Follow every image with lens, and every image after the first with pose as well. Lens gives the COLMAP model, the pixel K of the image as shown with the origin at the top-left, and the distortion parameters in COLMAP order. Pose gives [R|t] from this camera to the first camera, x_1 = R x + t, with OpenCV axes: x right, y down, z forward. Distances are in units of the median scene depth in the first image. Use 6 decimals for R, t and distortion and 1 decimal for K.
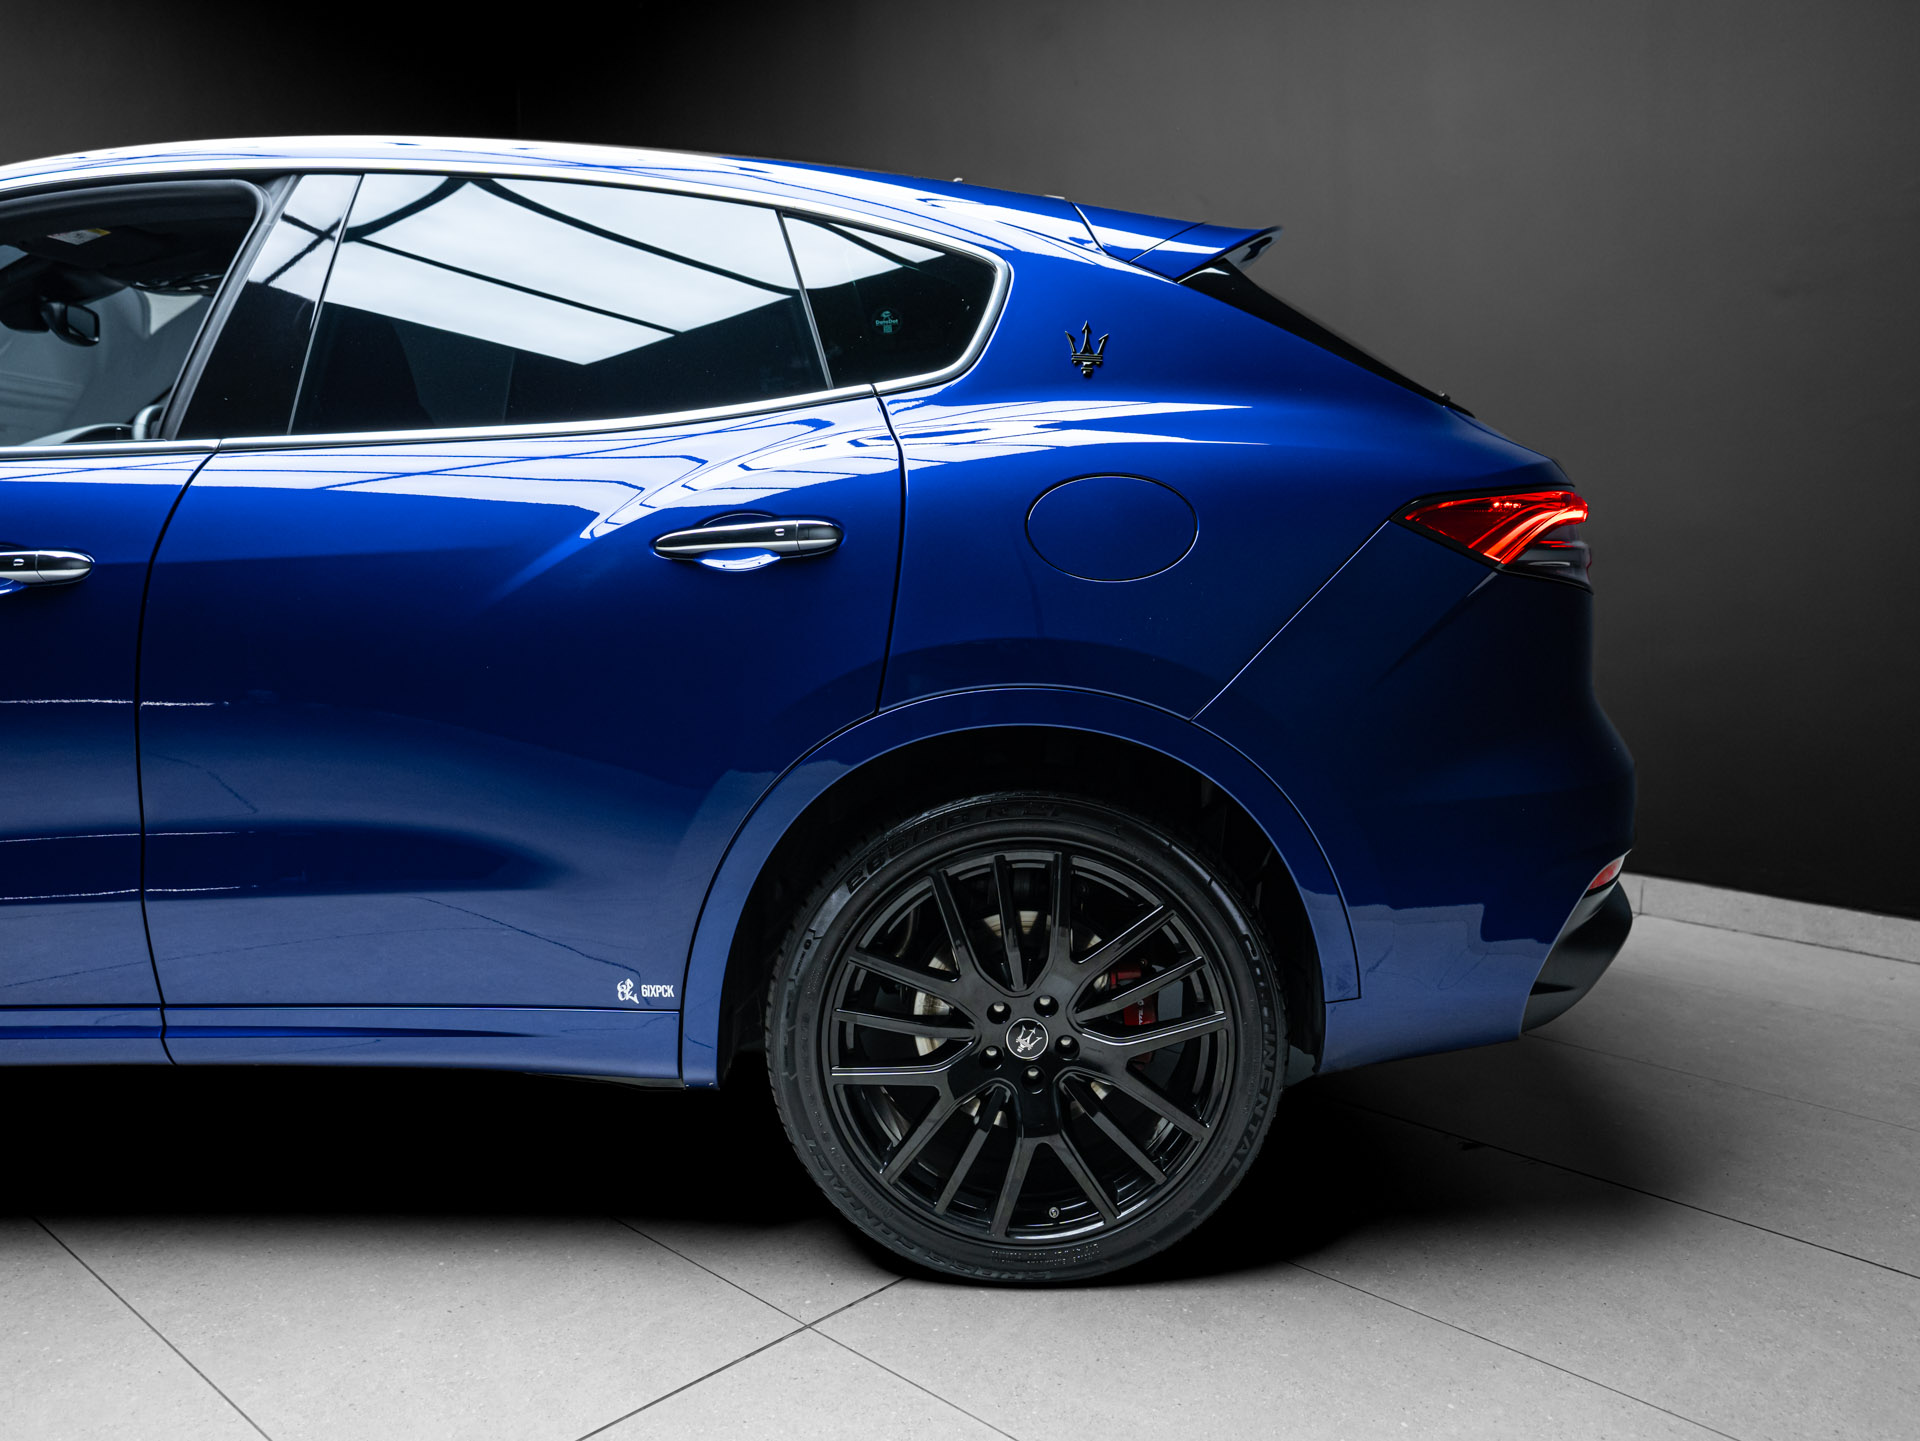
lens RADIAL K [[1587.5, 0, 960.0], [0, 1587.5, 720.5], [0, 0, 1]] dist [0.002967, 0.005689]
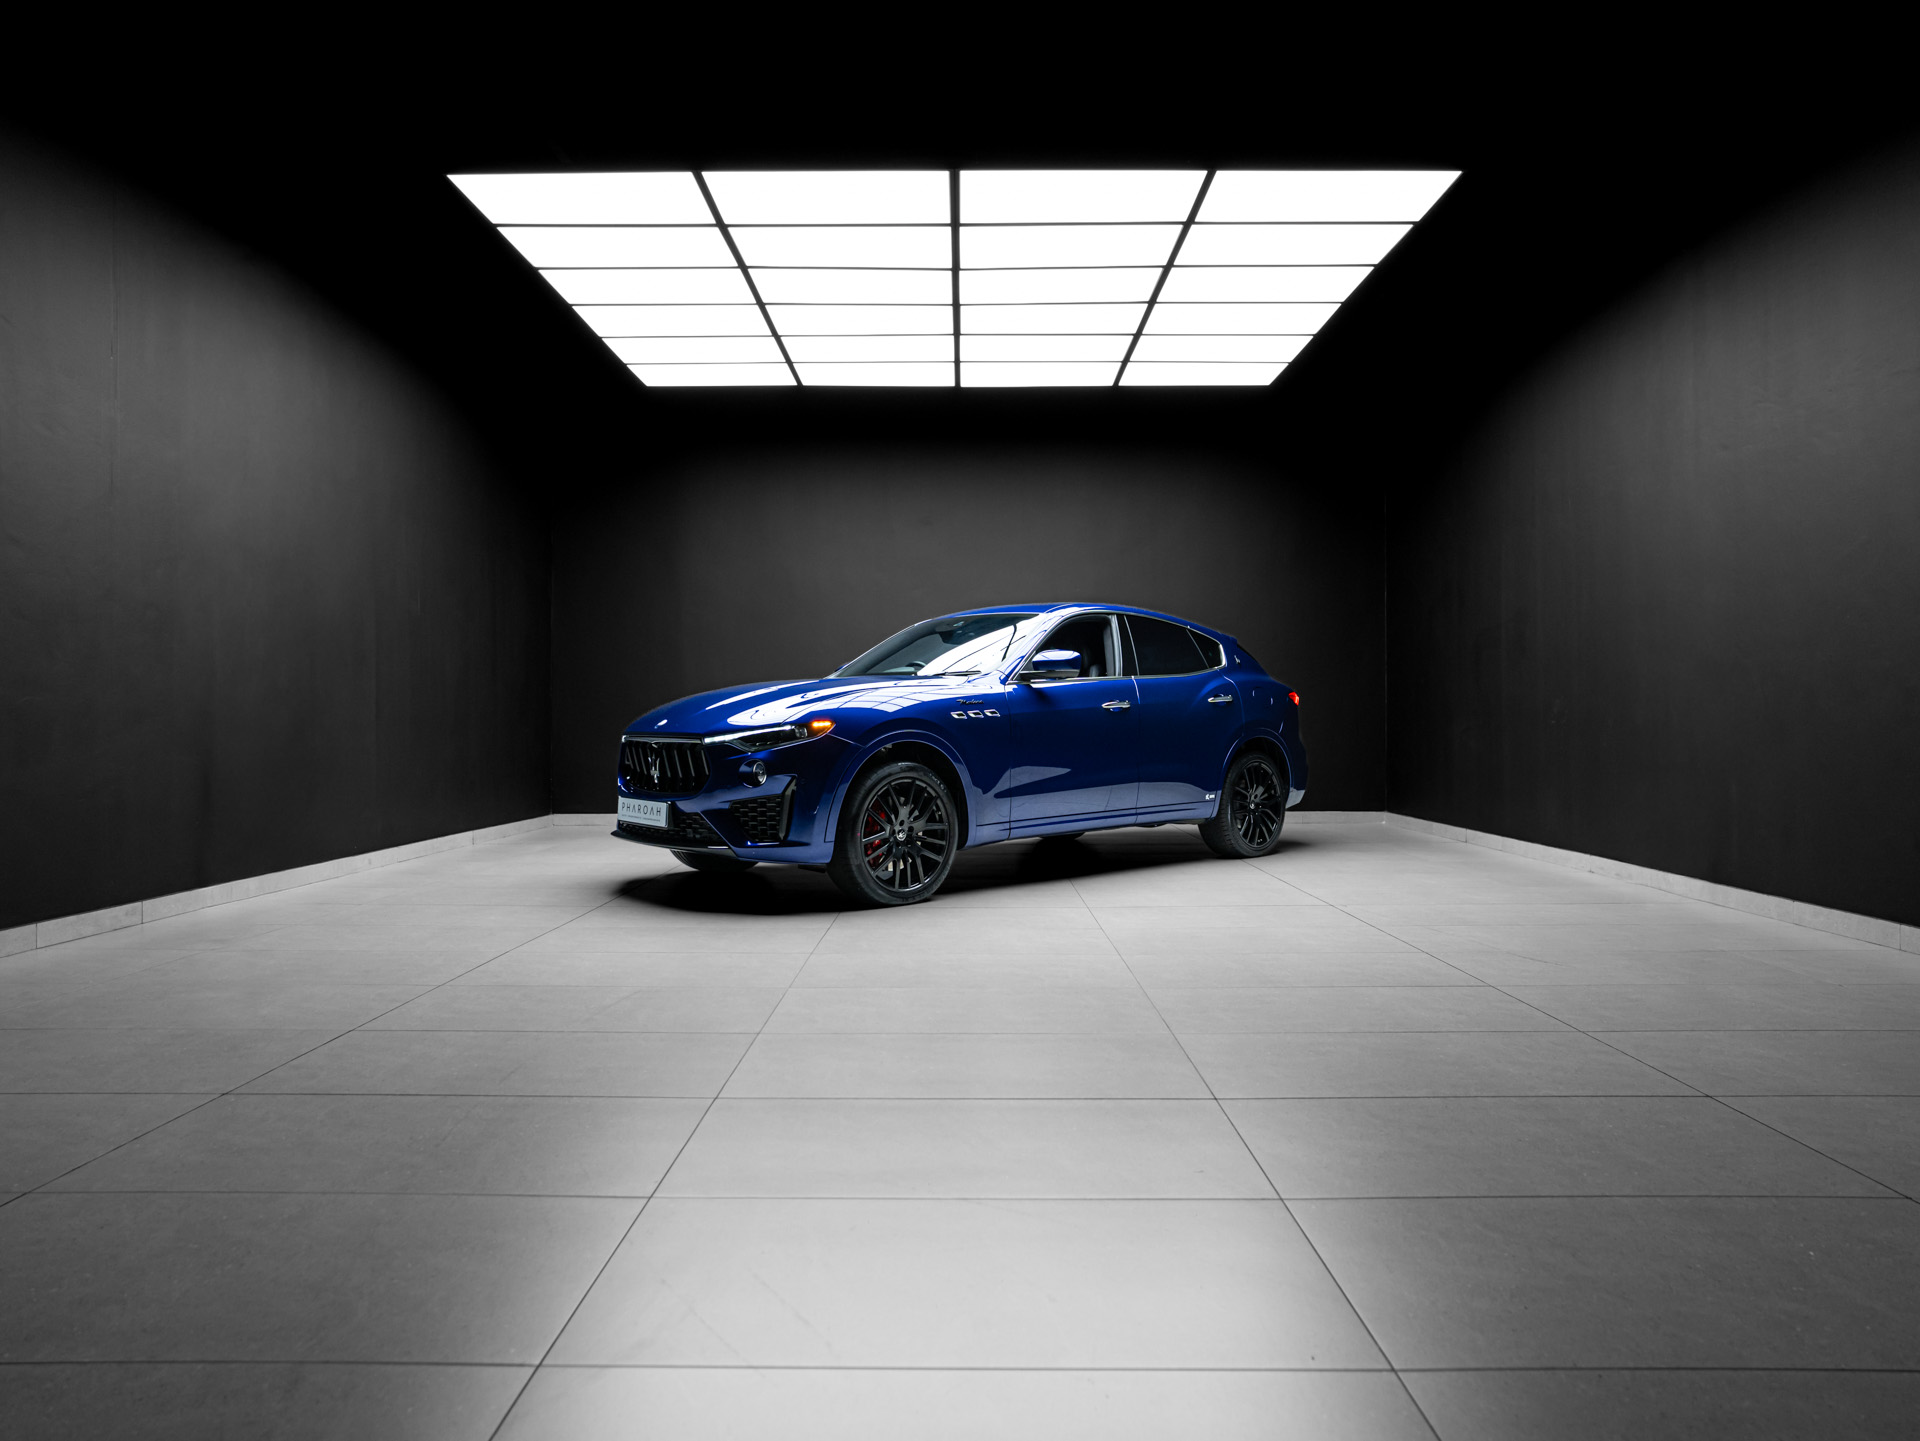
lens RADIAL K [[1189.2, 0, 960.0], [0, 1189.2, 720.5], [0, 0, 1]] dist [-0.049451, 0.000158]
pose [[0.731395, -0.005996, 0.681928, -3.032683], [0.100035, 0.990088, -0.098586, 0.215952], [-0.674577, 0.140322, 0.724745, -1.020176]]
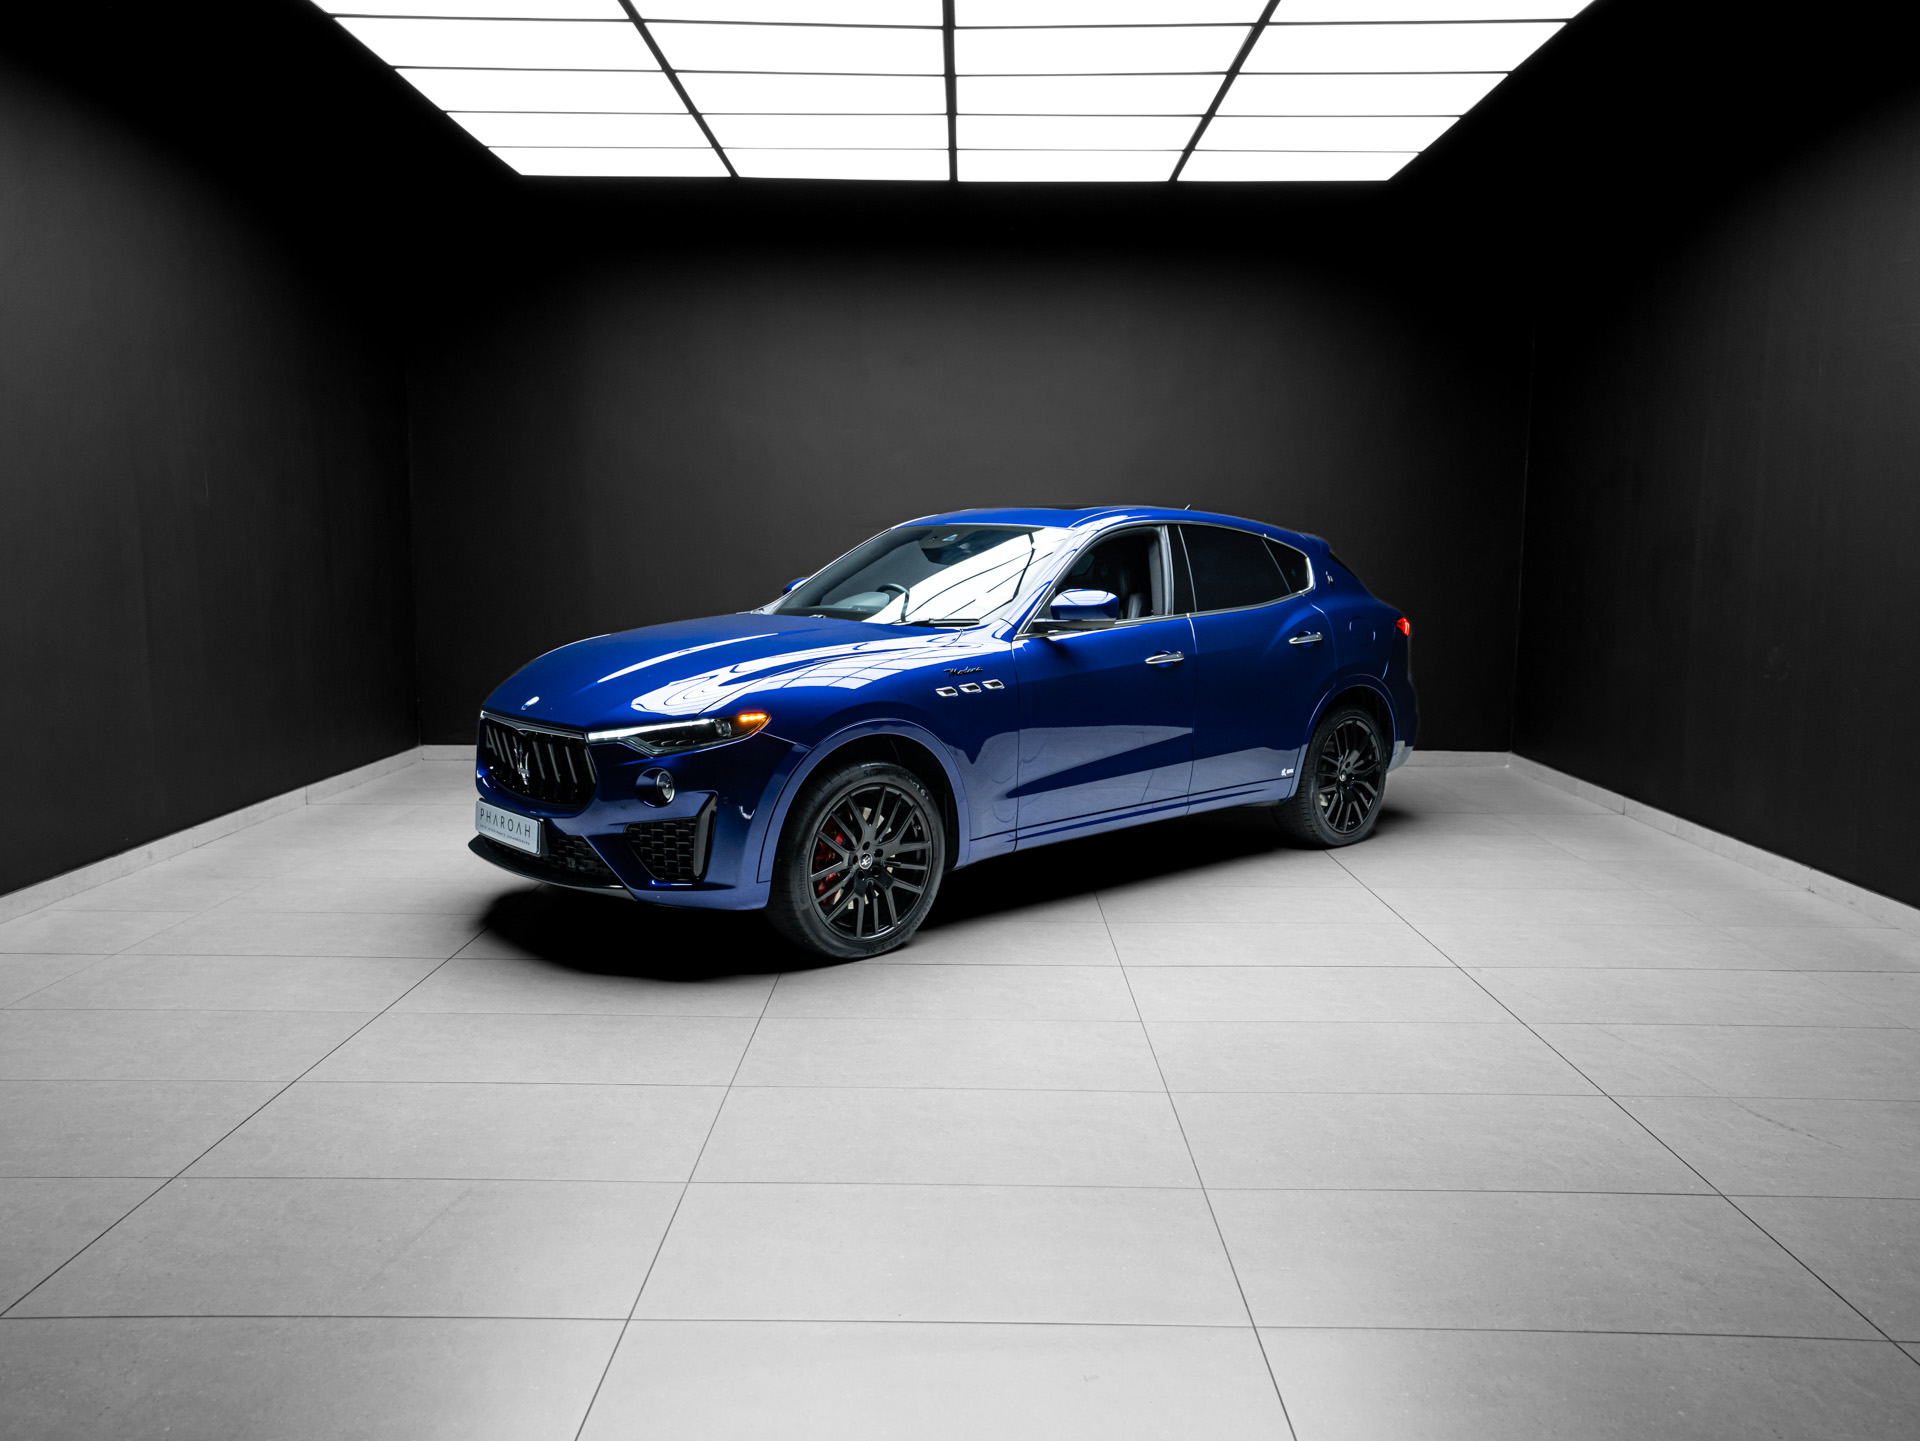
lens RADIAL K [[1442.2, 0, 960.0], [0, 1442.2, 720.5], [0, 0, 1]] dist [-0.016337, 0.050474]
pose [[0.732463, -0.082719, 0.675763, -2.764322], [0.091675, 0.995535, 0.022495, -0.072740], [-0.674606, 0.045474, 0.736776, -0.802878]]
